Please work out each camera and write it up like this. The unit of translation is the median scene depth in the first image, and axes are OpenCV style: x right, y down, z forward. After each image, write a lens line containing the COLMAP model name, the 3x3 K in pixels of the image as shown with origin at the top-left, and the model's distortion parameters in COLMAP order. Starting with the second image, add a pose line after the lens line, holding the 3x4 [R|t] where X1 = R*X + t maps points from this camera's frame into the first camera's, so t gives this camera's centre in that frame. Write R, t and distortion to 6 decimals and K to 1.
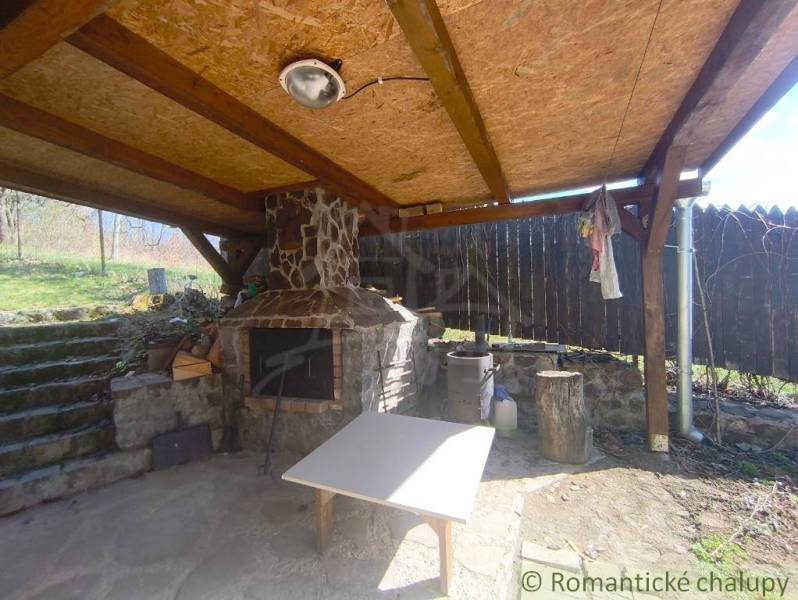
lens RADIAL K [[355.4, 0, 397.7], [0, 355.4, 293.3], [0, 0, 1]] dist [0.001367, -0.000416]
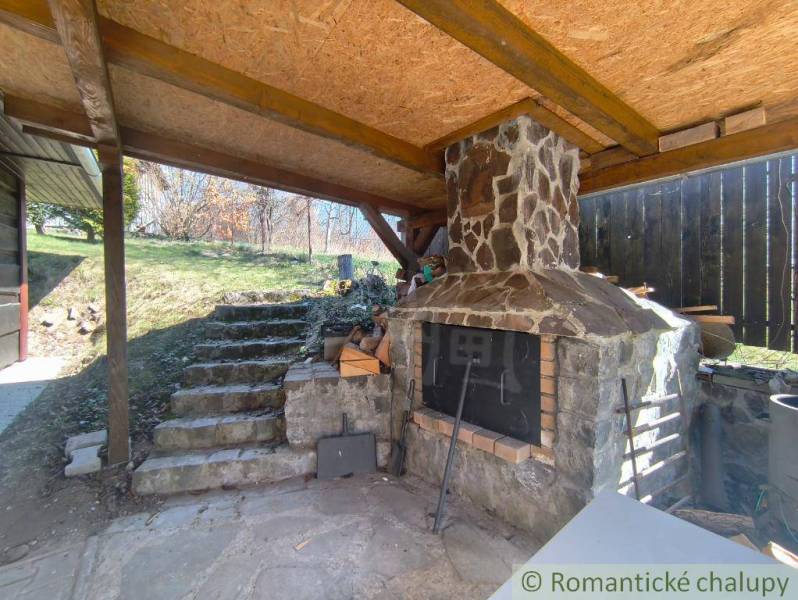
lens RADIAL K [[355.4, 0, 397.7], [0, 355.4, 293.3], [0, 0, 1]] dist [0.001367, -0.000416]
pose [[0.879585, 0.030095, -0.474789, -0.099536], [-0.018501, 0.999406, 0.029075, 0.013837], [0.475382, -0.016790, 0.879619, 0.299137]]
